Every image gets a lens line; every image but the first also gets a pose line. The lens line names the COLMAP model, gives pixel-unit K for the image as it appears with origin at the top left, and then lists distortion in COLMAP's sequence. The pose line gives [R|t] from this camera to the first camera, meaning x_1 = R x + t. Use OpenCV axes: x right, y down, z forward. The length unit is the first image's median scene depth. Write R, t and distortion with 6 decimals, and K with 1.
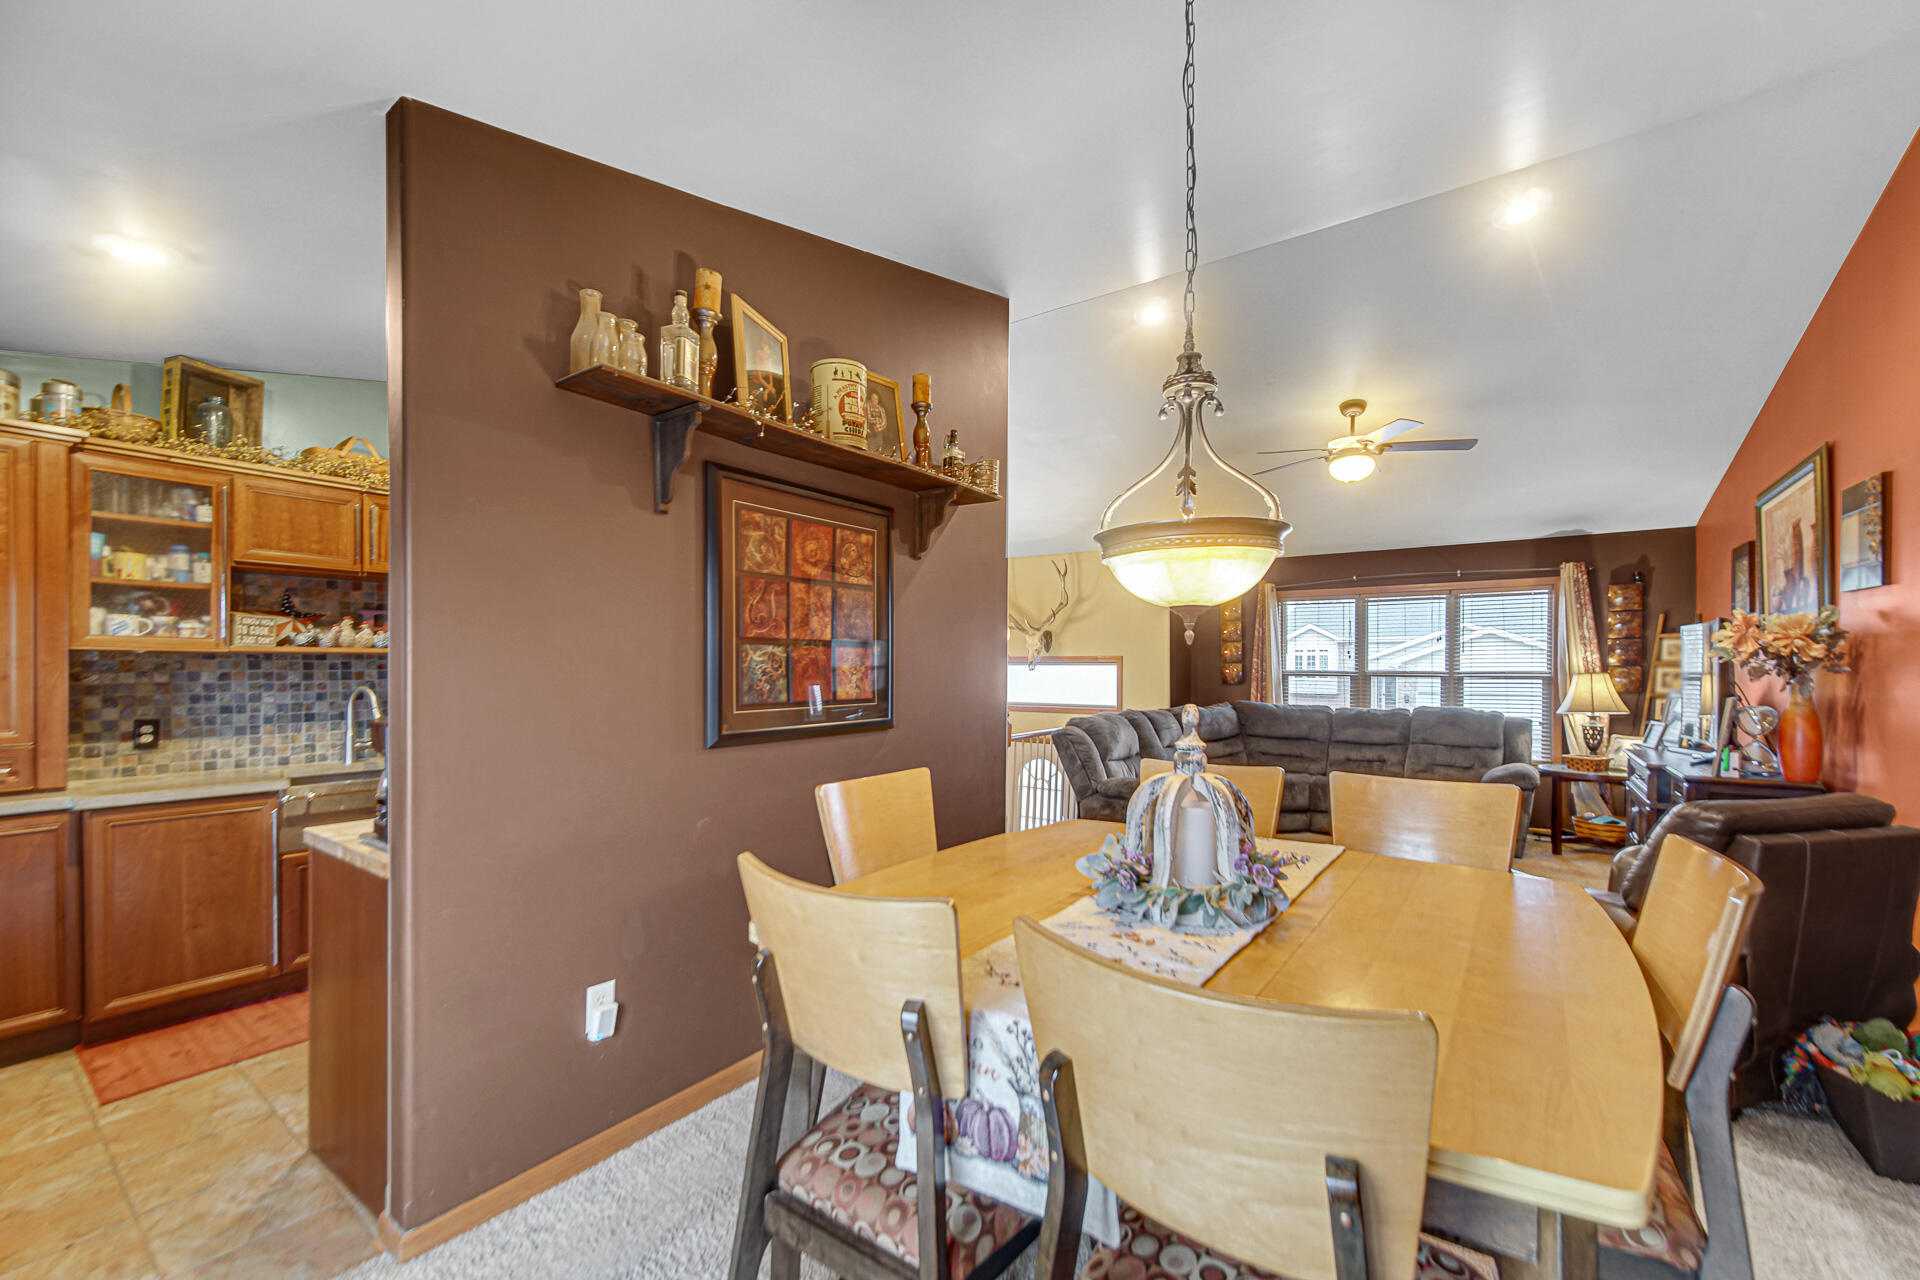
lens RADIAL K [[777.6, 0, 964.0], [0, 777.6, 667.3], [0, 0, 1]] dist [-0.000230, 0.000526]
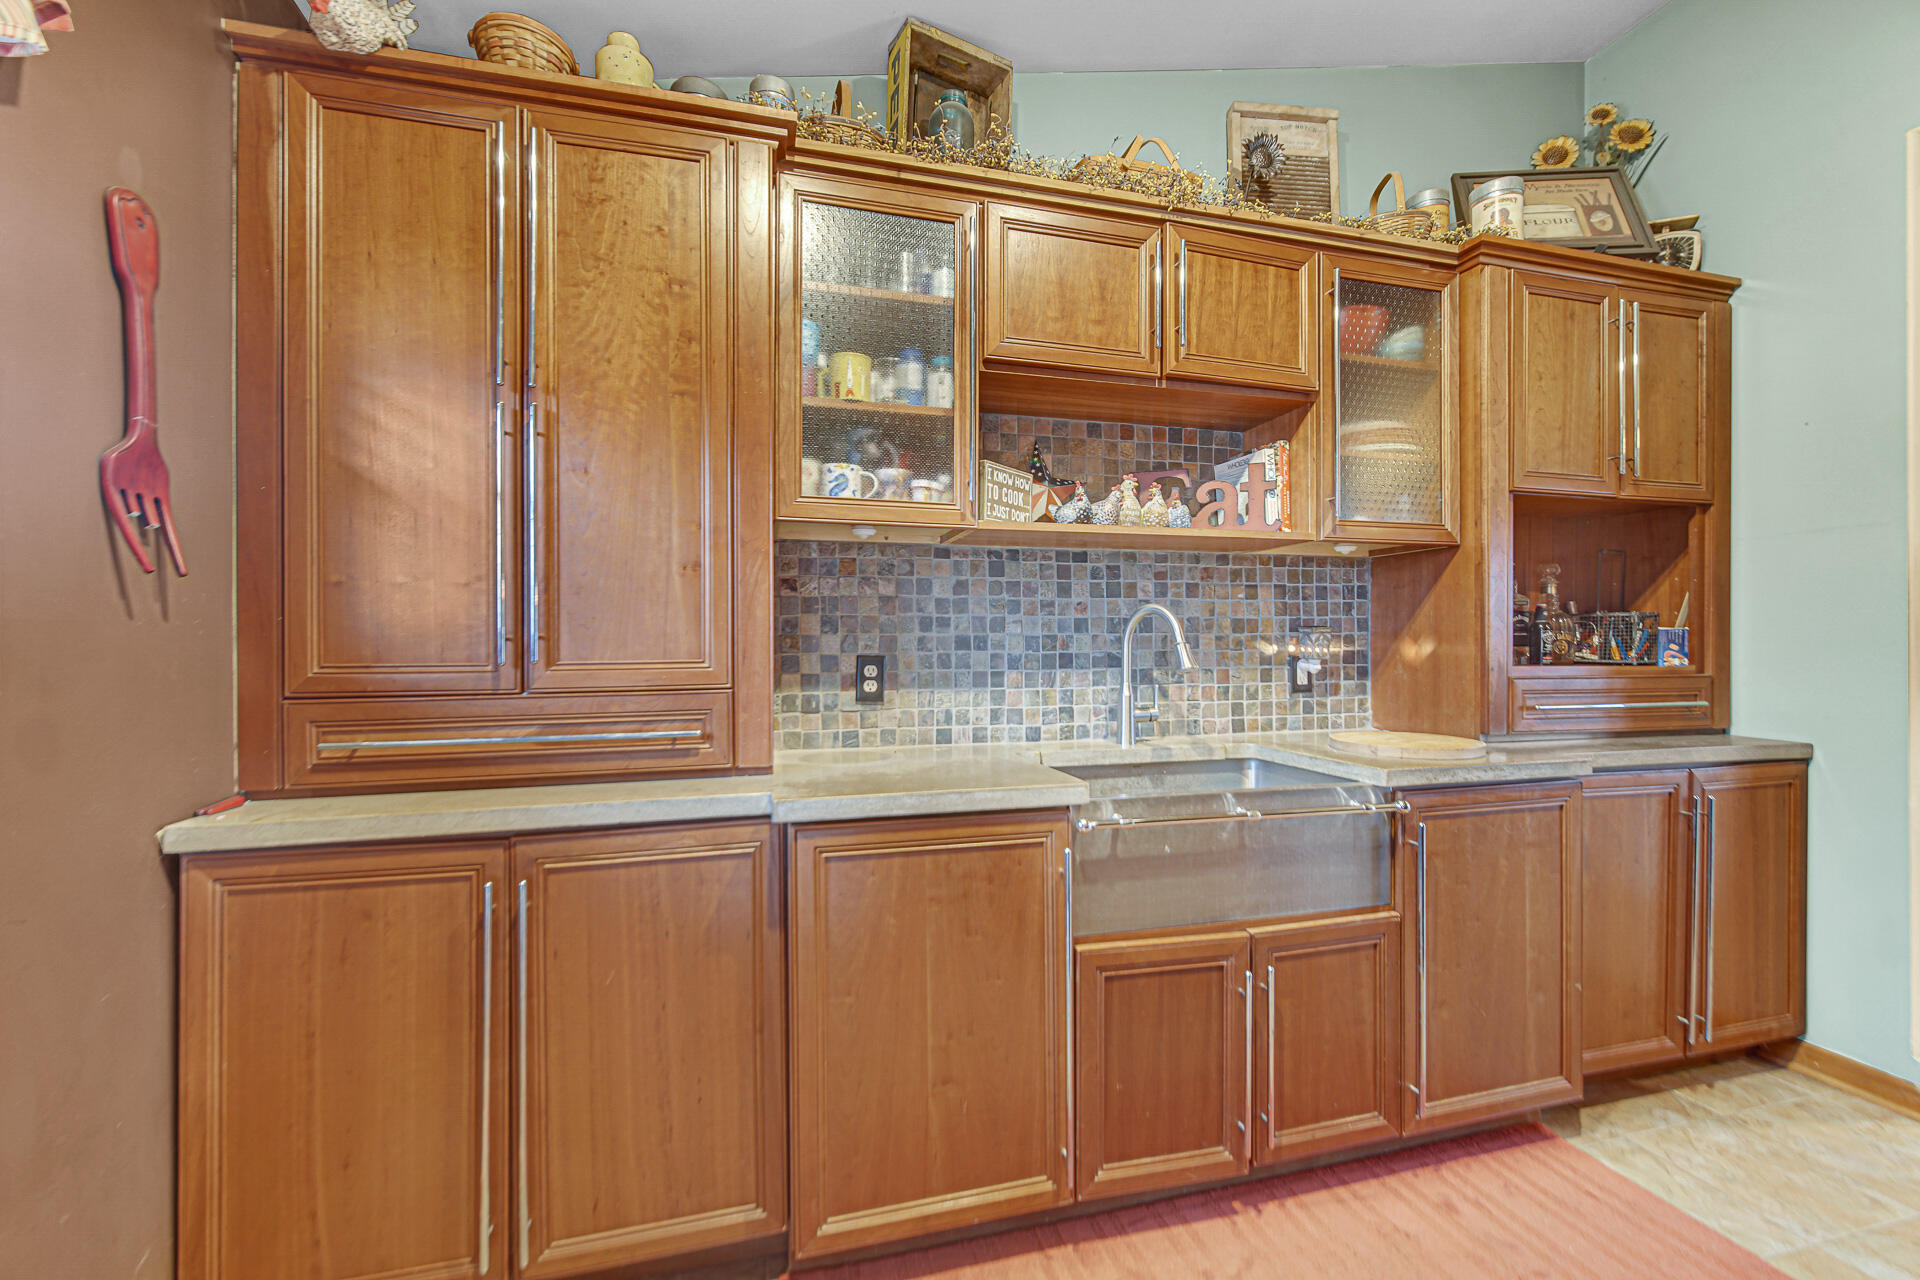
lens RADIAL K [[775.6, 0, 951.0], [0, 775.6, 643.7], [0, 0, 1]] dist [-0.000287, -0.000100]
pose [[0.766662, -0.000667, -0.642051, -0.603877], [0.002407, 0.999995, 0.001835, 0.056713], [0.642046, -0.002952, 0.766660, 0.566730]]
